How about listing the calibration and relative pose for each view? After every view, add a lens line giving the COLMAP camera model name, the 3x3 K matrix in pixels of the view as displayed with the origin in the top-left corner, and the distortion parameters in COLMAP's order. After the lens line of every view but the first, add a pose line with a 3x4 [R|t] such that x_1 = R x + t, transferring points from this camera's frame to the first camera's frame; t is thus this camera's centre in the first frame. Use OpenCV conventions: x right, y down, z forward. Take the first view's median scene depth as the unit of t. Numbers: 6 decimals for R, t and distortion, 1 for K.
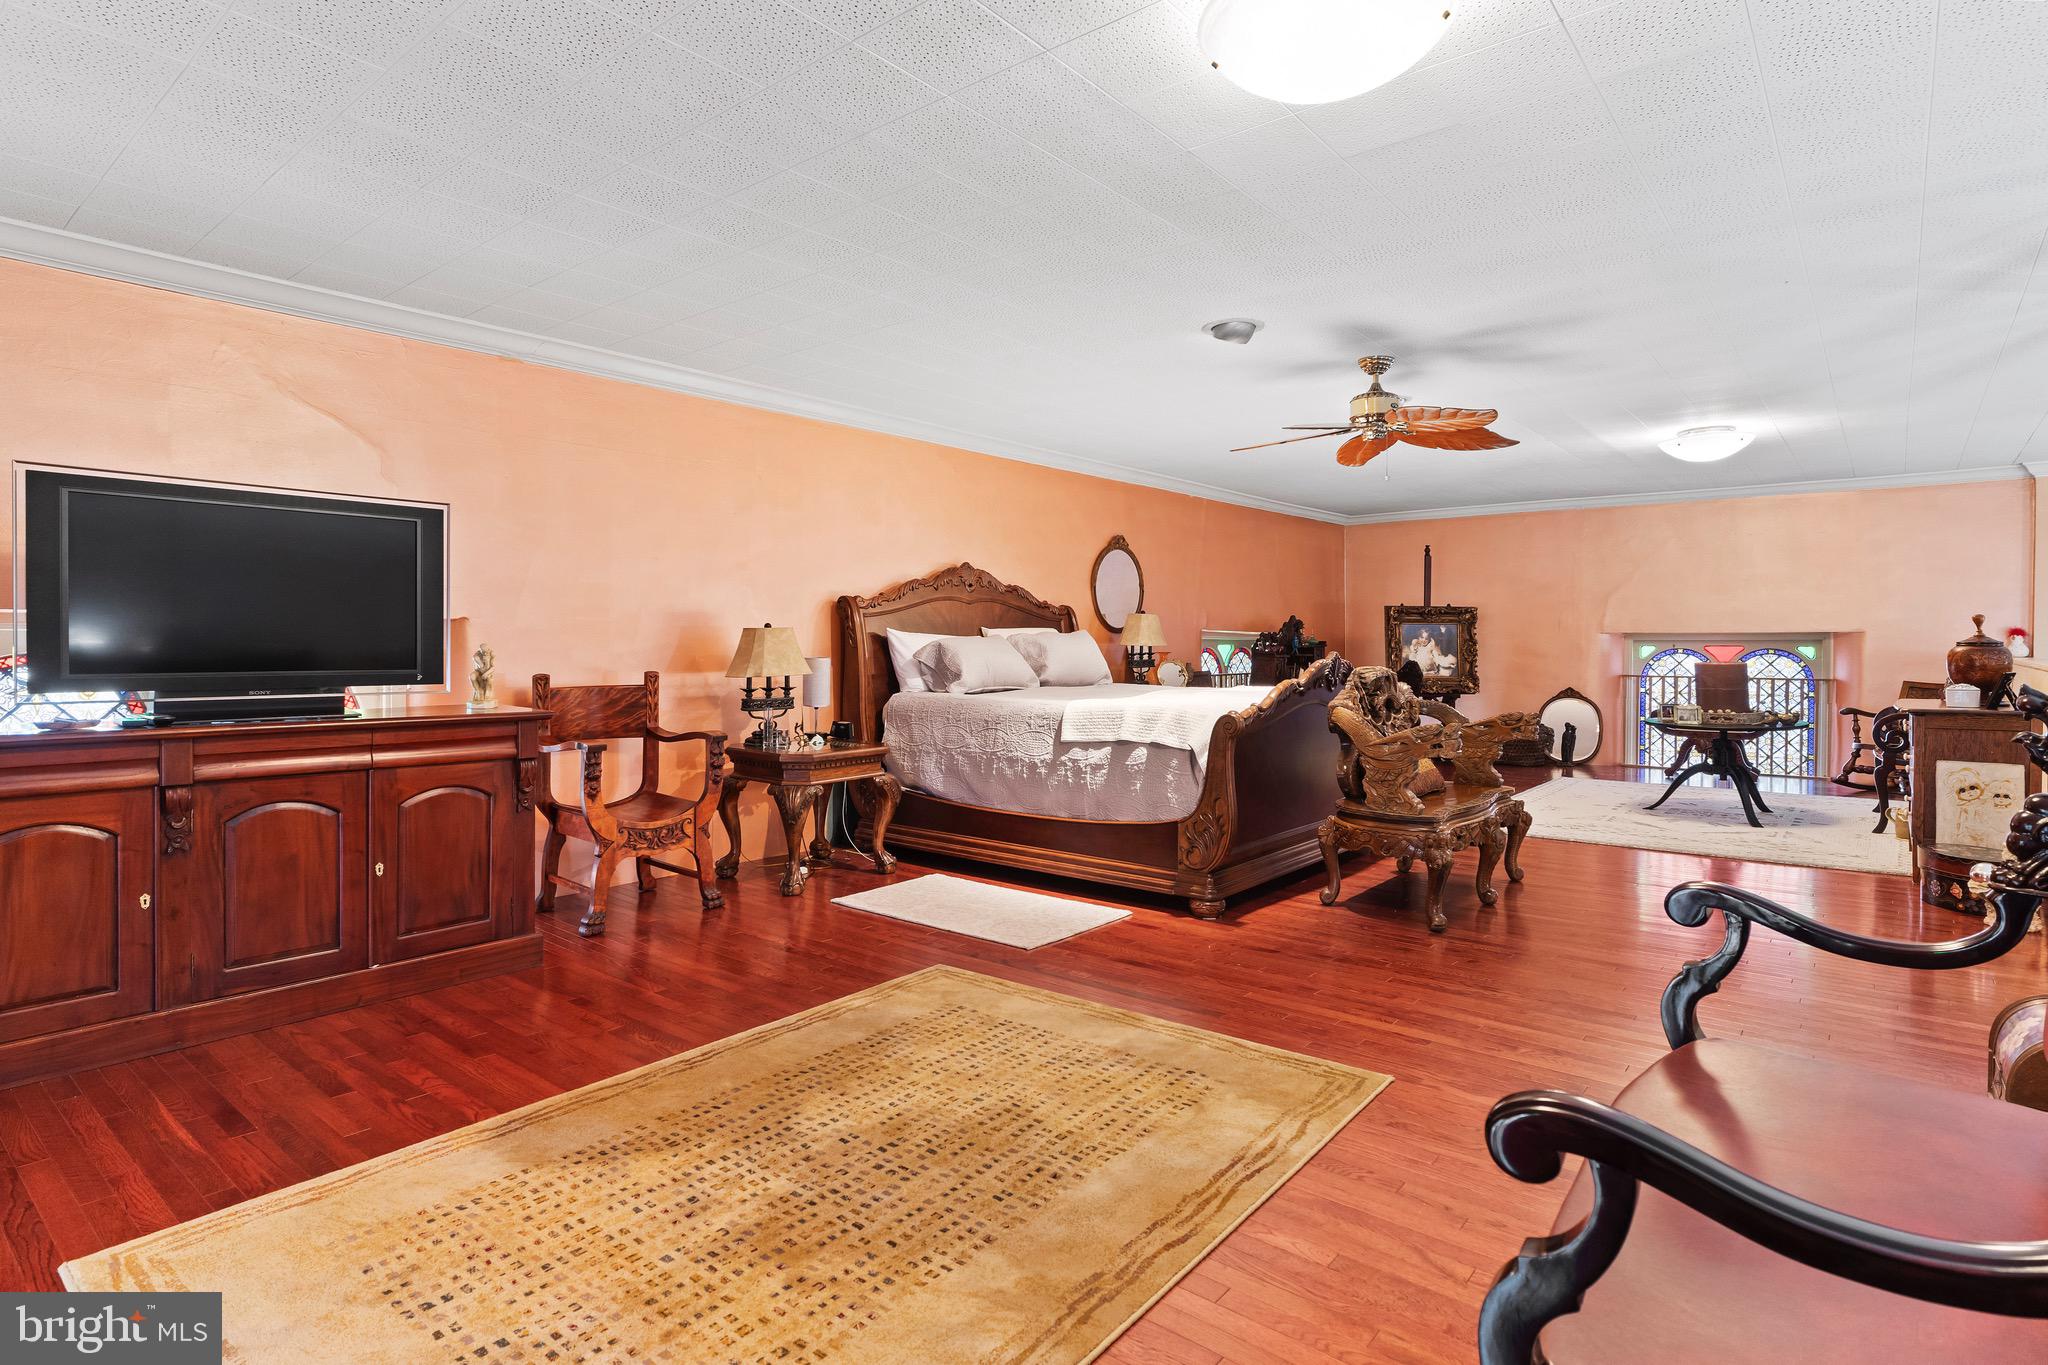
lens RADIAL K [[1062.0, 0, 1011.8], [0, 1062.0, 649.9], [0, 0, 1]] dist [-0.000166, 0.000249]
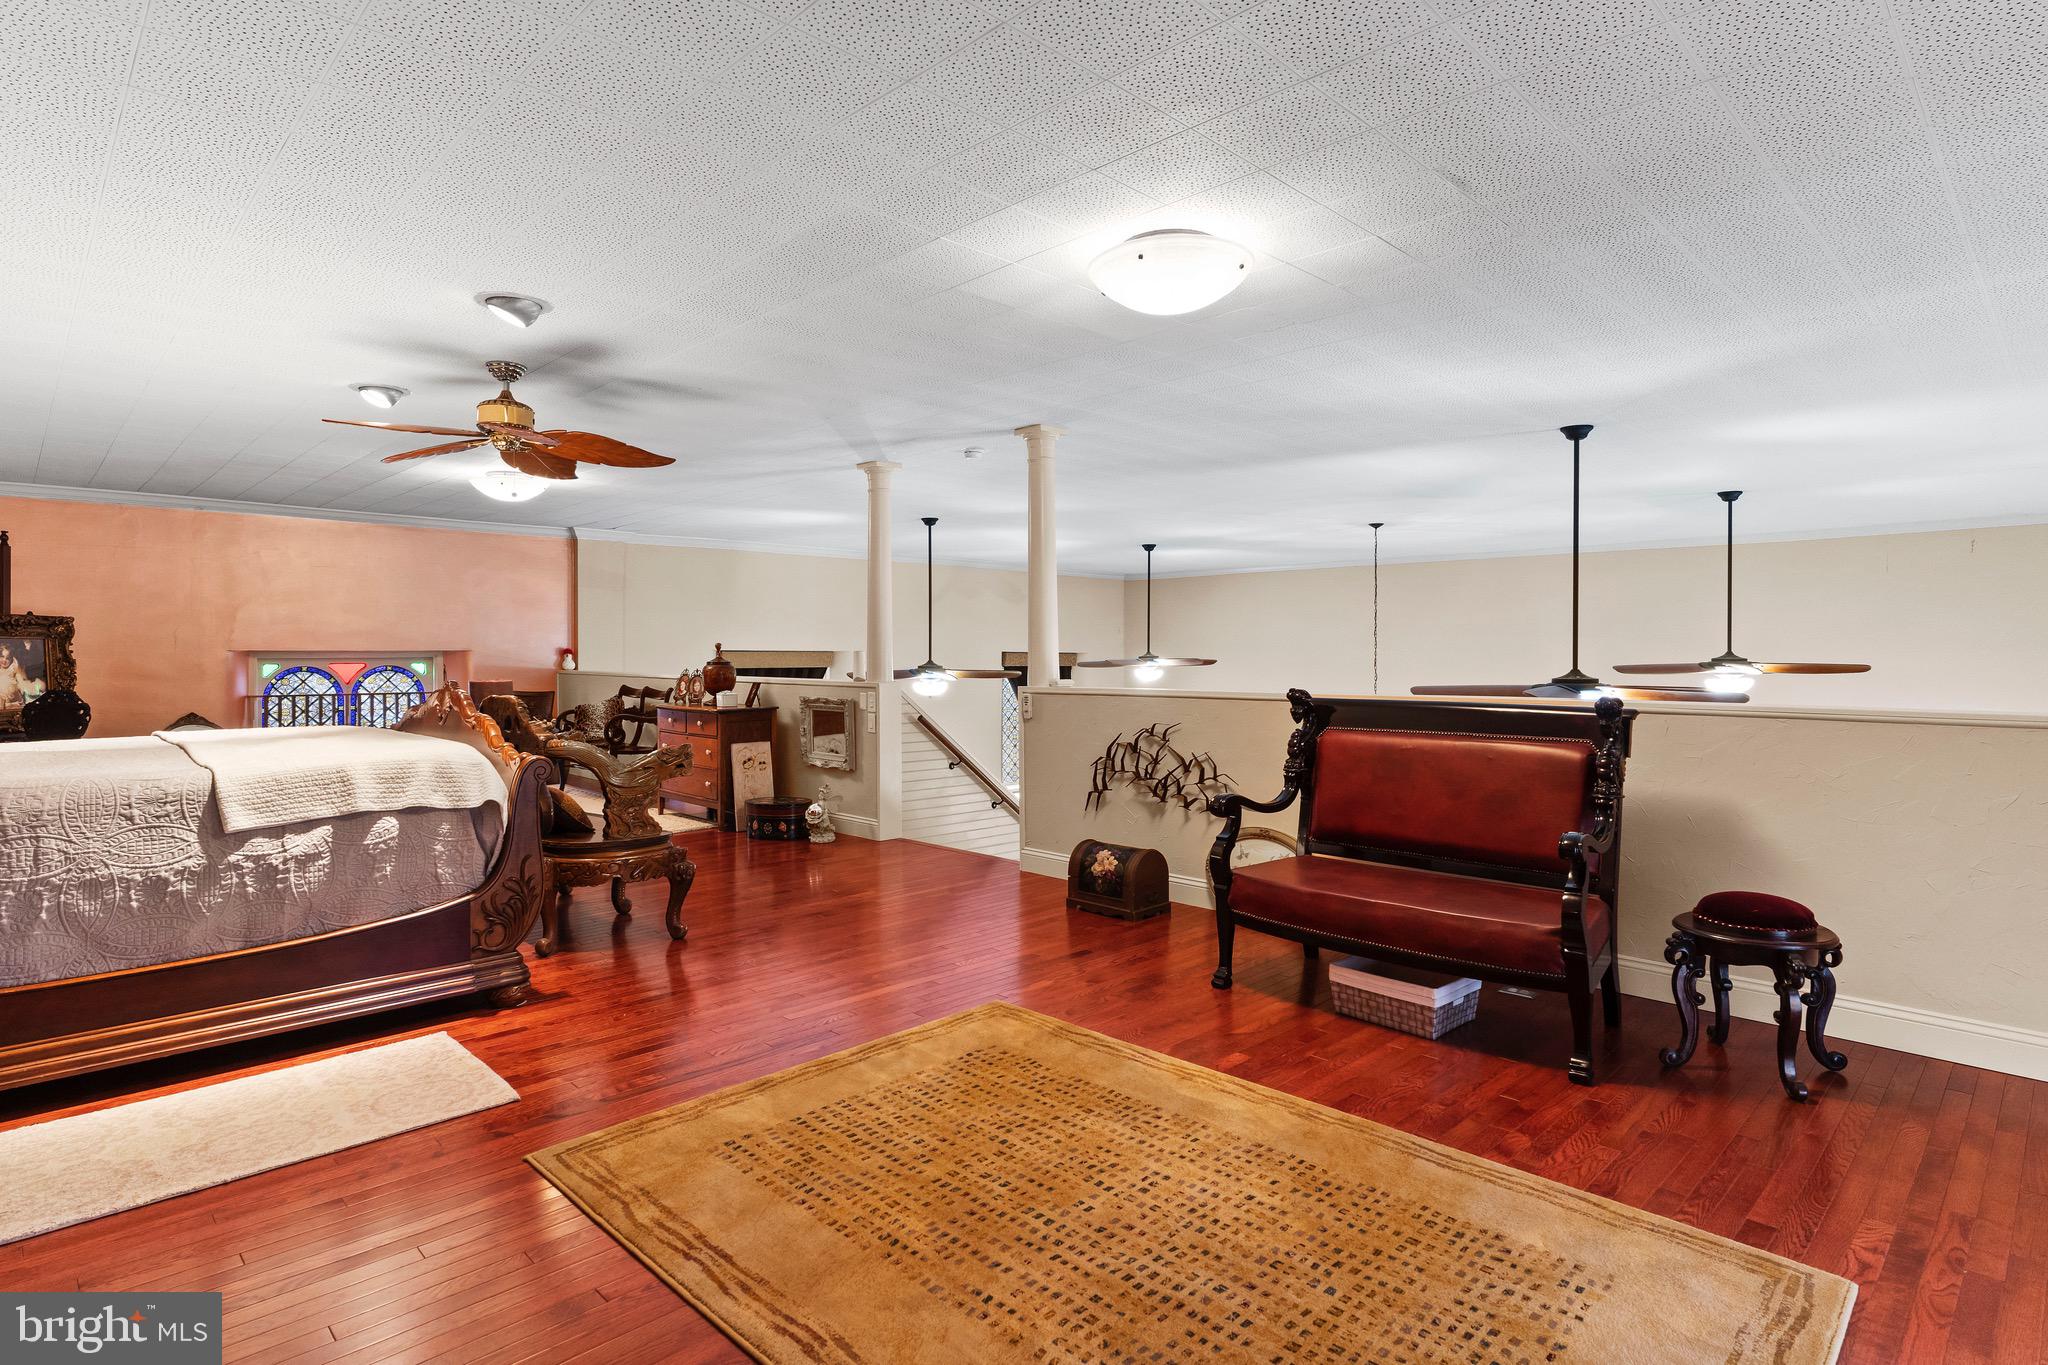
lens RADIAL K [[1062.0, 0, 1011.8], [0, 1062.0, 649.9], [0, 0, 1]] dist [-0.000166, 0.000249]
pose [[0.106372, 0.001829, 0.994325, -0.548496], [0.007438, 0.999969, -0.002635, -0.018619], [-0.994299, 0.007676, 0.106355, 0.474354]]
